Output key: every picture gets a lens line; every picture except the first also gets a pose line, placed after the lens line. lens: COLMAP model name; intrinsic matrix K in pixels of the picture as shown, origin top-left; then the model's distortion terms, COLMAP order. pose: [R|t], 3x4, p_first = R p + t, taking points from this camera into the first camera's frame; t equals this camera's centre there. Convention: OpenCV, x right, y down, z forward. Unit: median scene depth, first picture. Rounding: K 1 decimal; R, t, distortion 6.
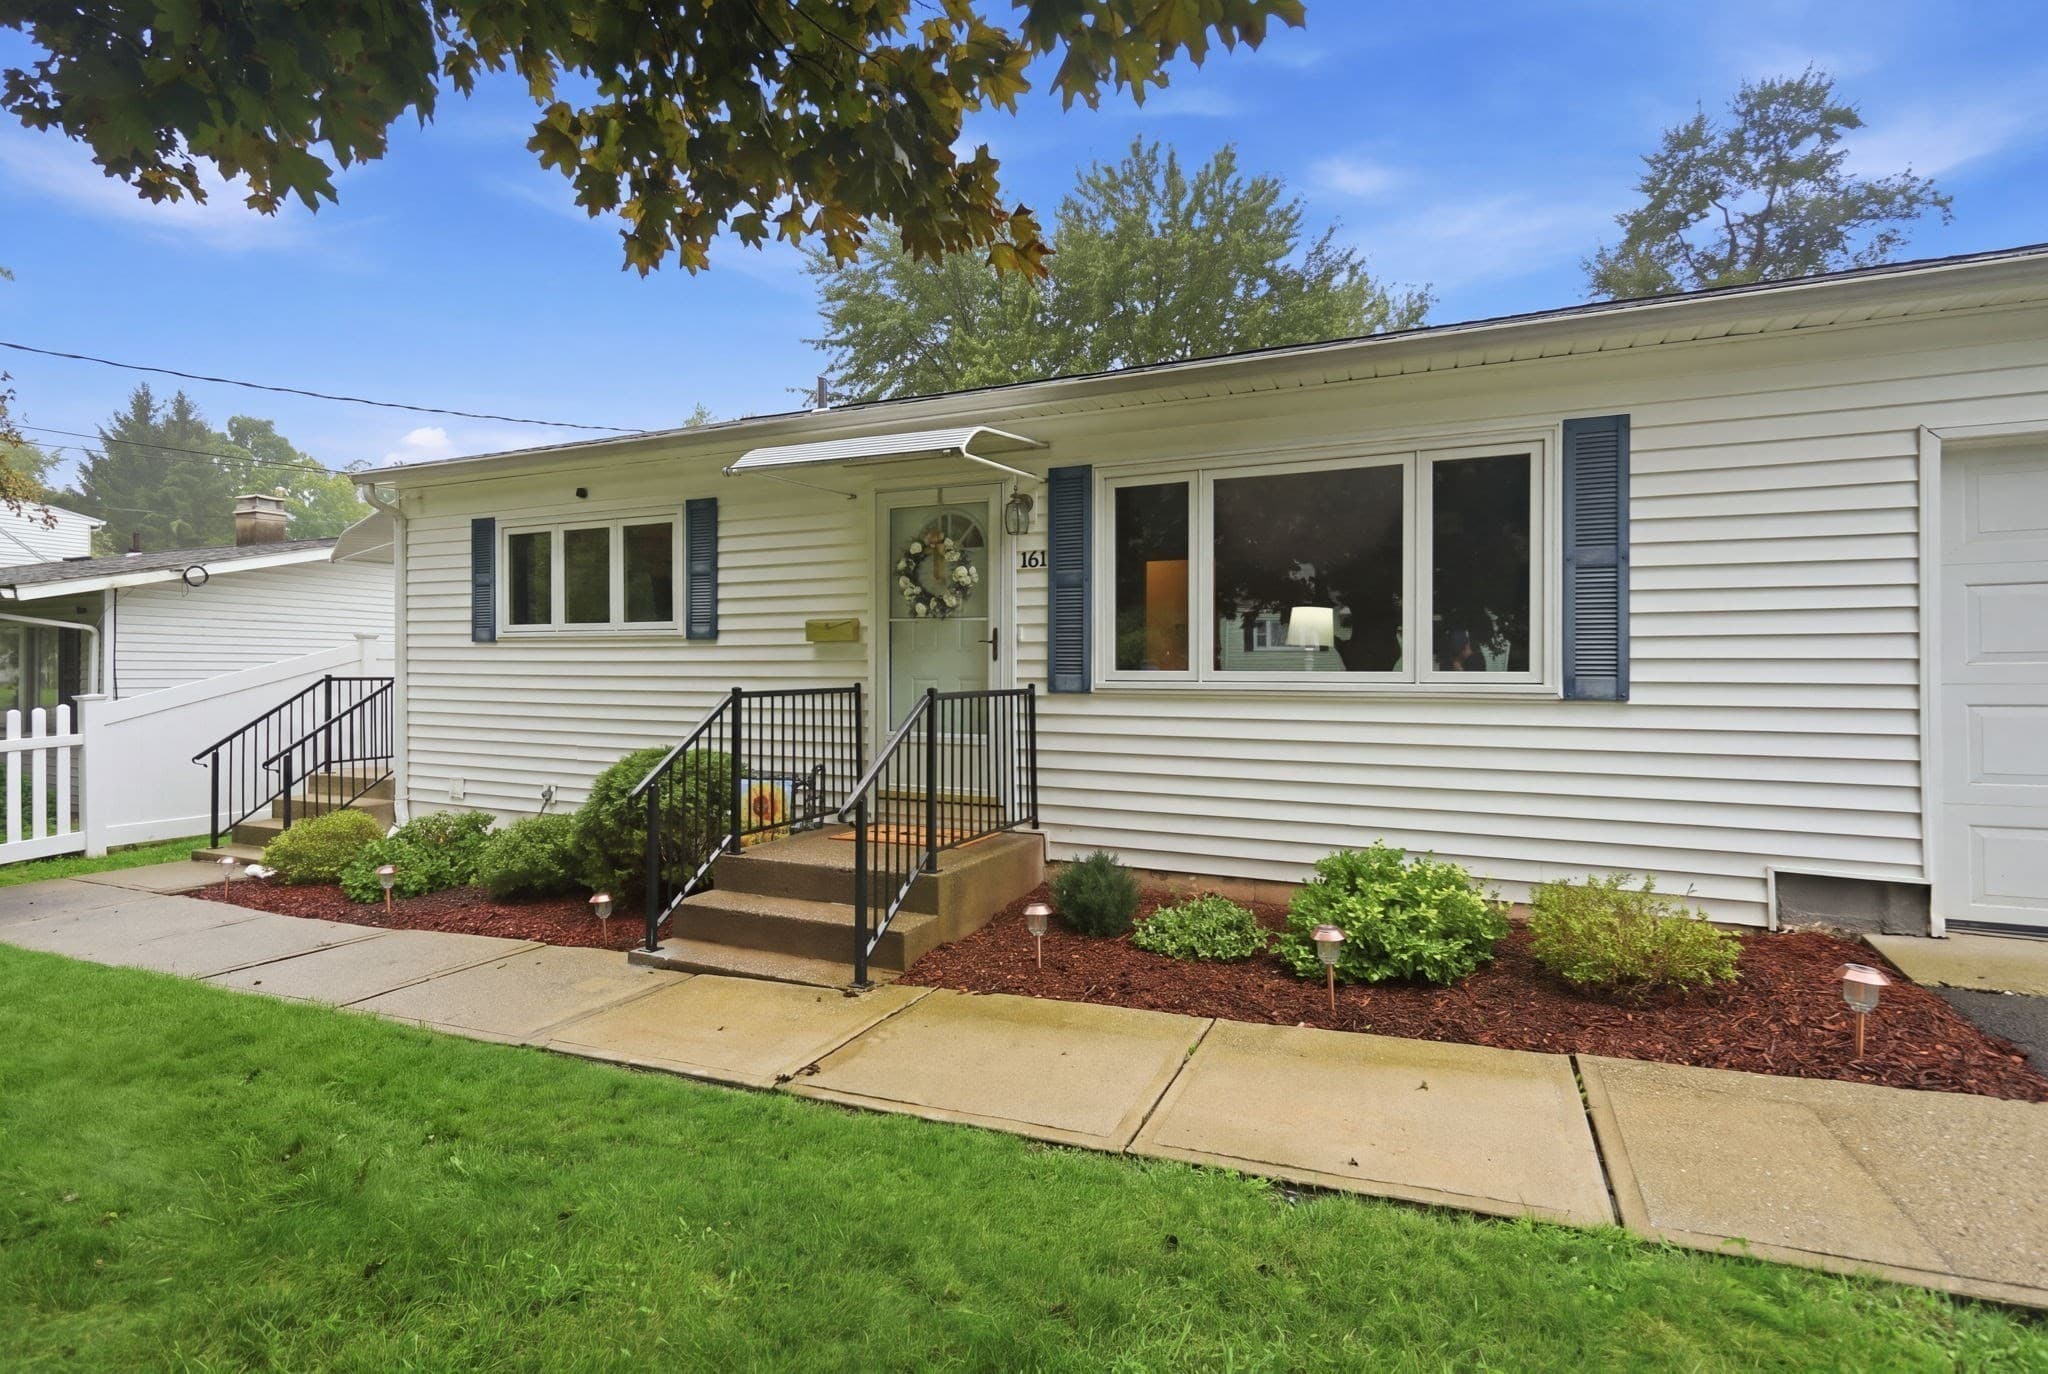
lens RADIAL K [[935.7, 0, 1024.0], [0, 935.7, 687.0], [0, 0, 1]] dist [0.005547, 0.000160]
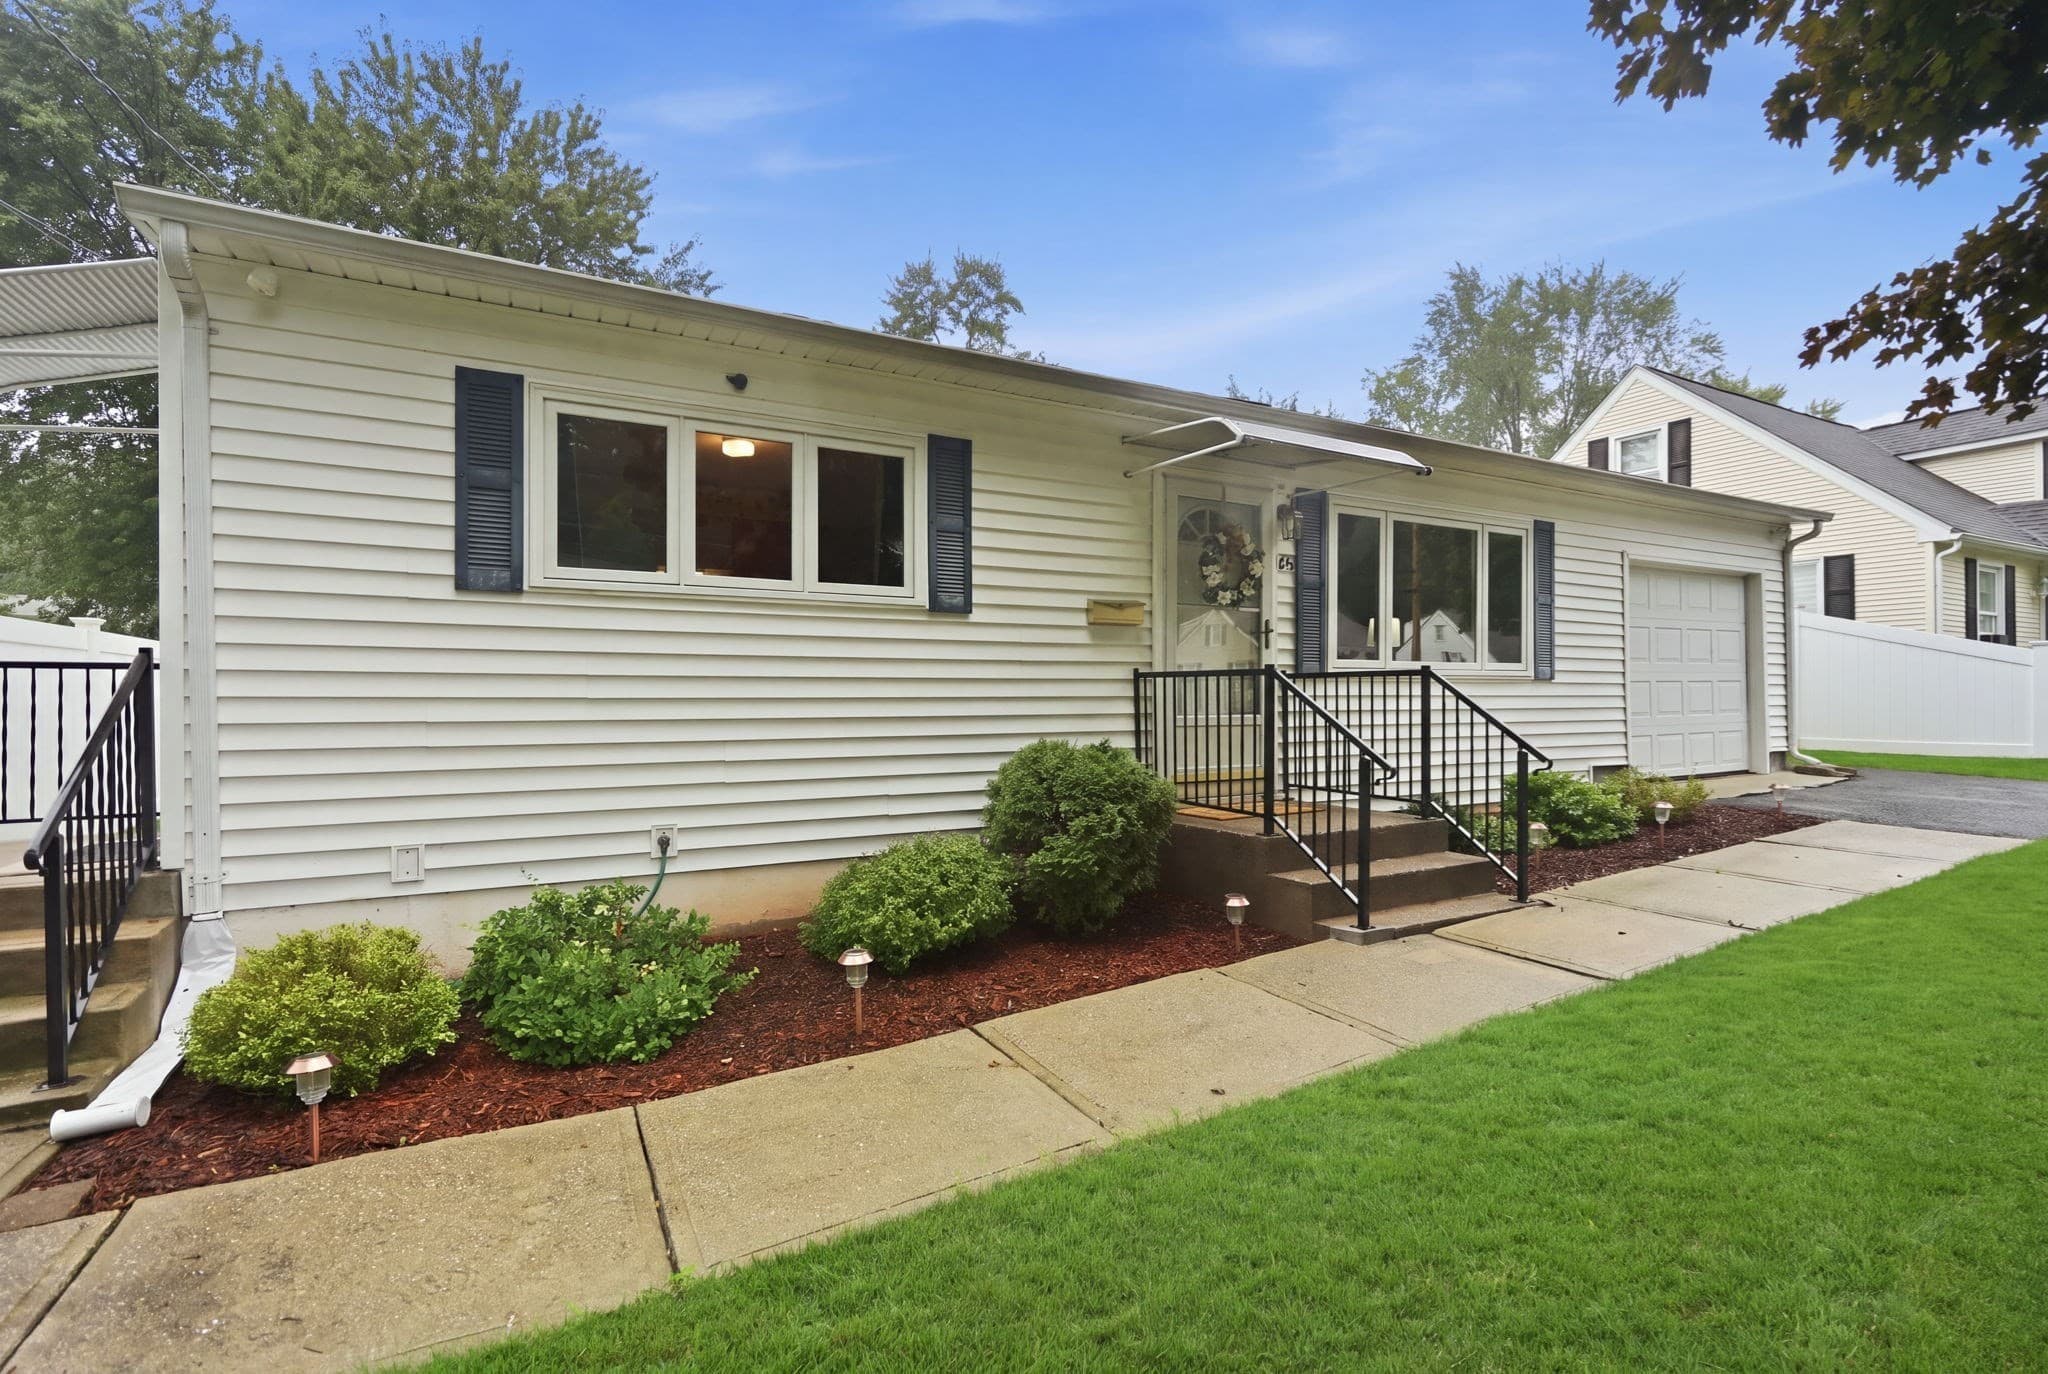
lens RADIAL K [[932.1, 0, 1023.1], [0, 932.1, 706.7], [0, 0, 1]] dist [-0.001253, -0.000317]
pose [[0.614920, -0.013002, 0.788482, -1.084516], [0.017782, 0.999838, 0.002619, 0.032954], [-0.788389, 0.012410, 0.615052, 0.536656]]
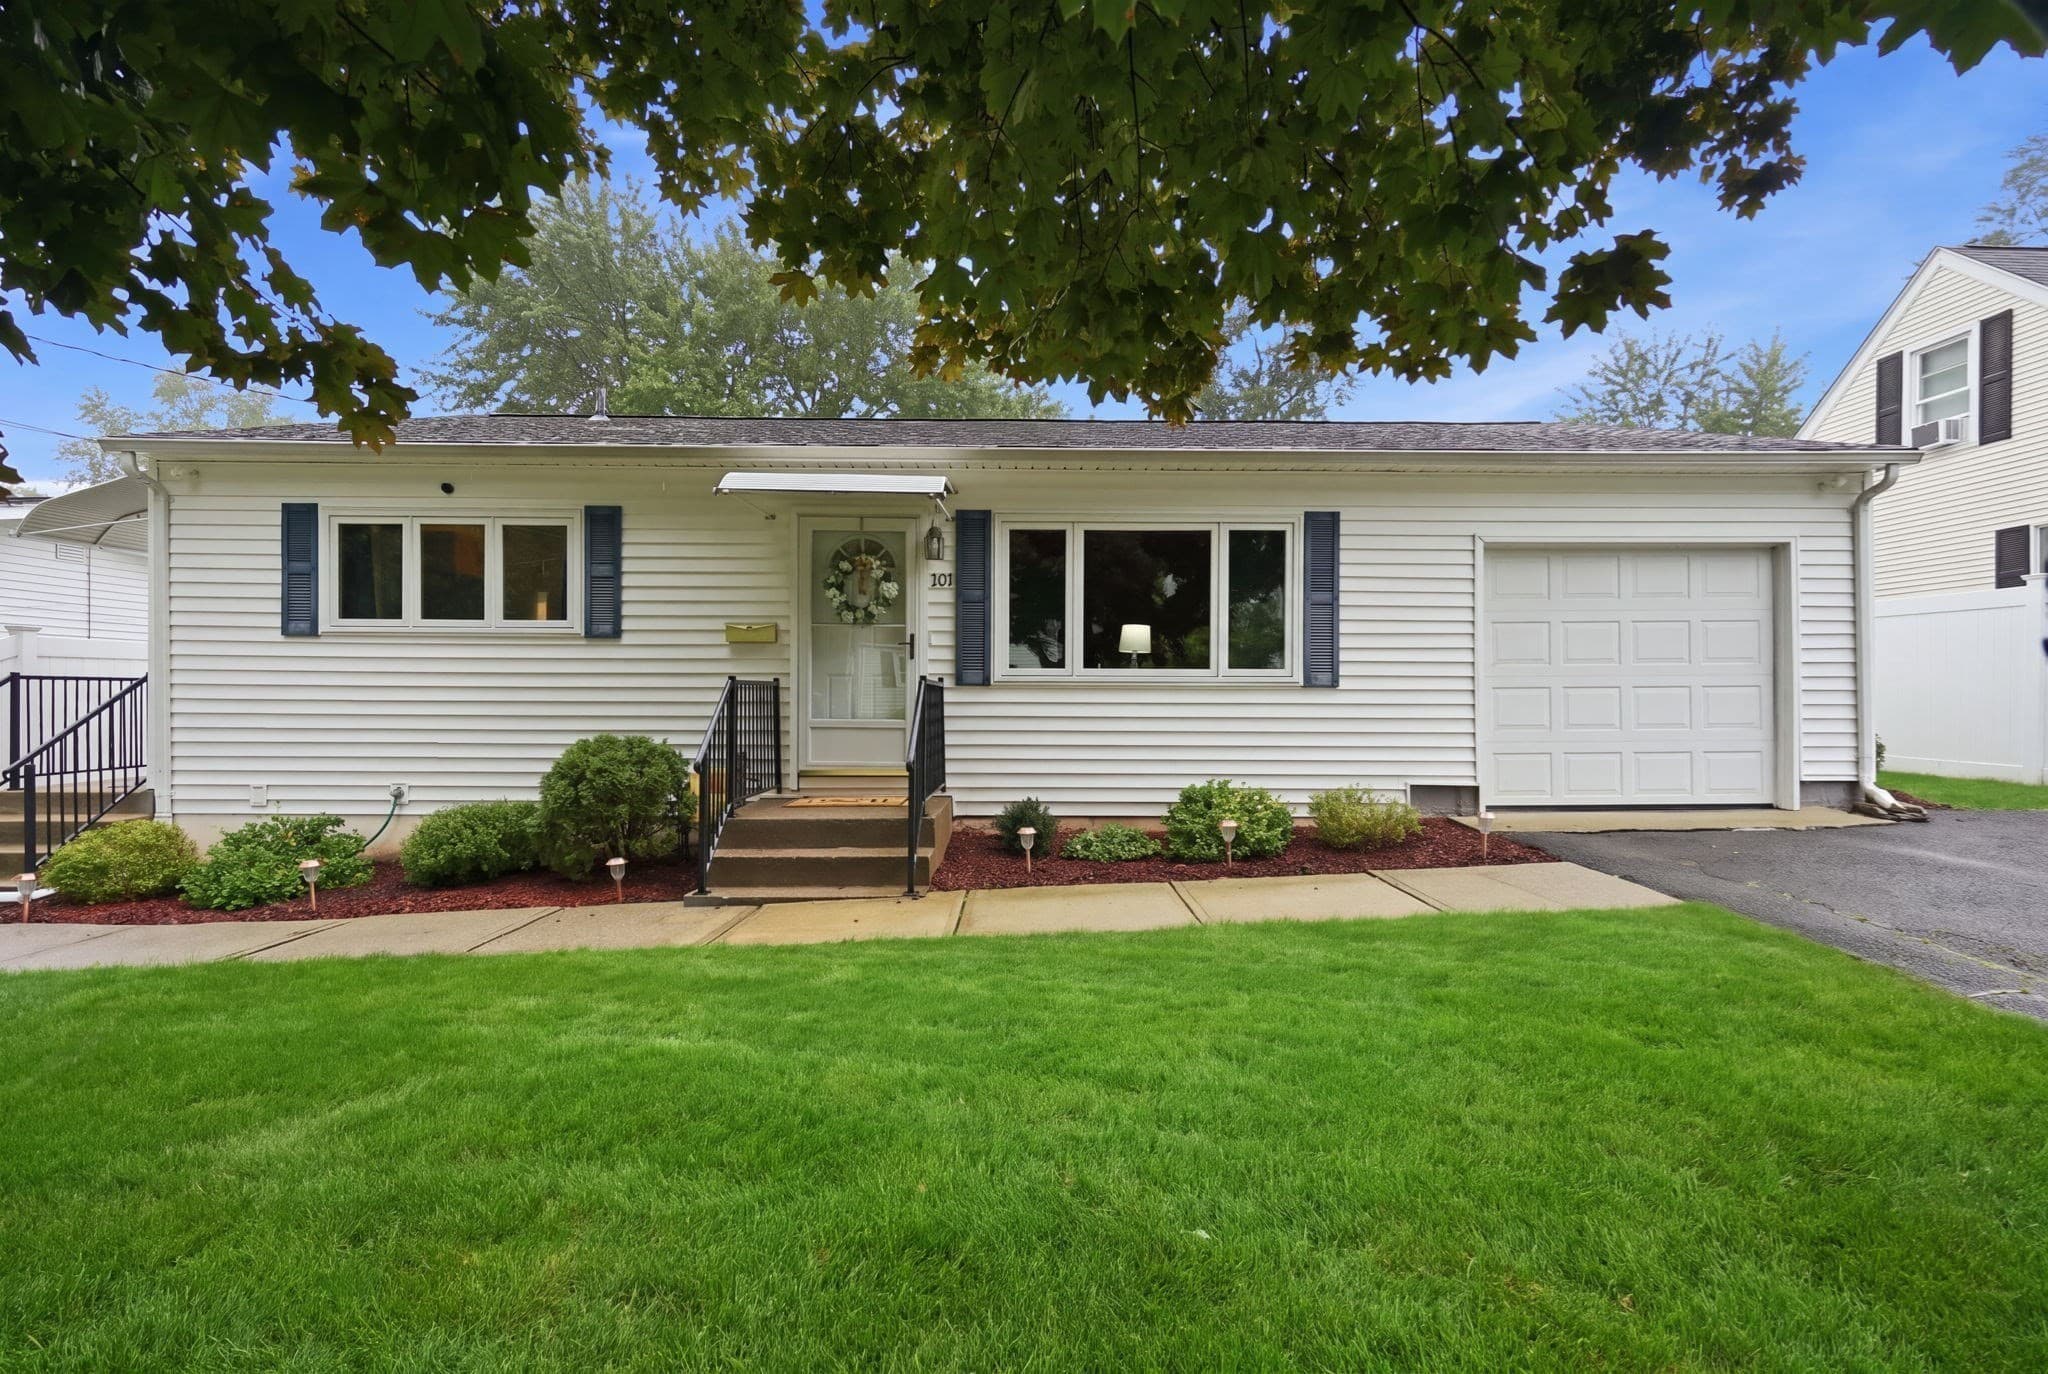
lens RADIAL K [[932.1, 0, 1023.1], [0, 932.1, 706.7], [0, 0, 1]] dist [-0.001253, -0.000317]
pose [[0.907300, -0.005019, 0.420454, -0.414296], [0.006442, 0.999977, -0.001965, 0.037984], [-0.420435, 0.004491, 0.907312, -0.188901]]
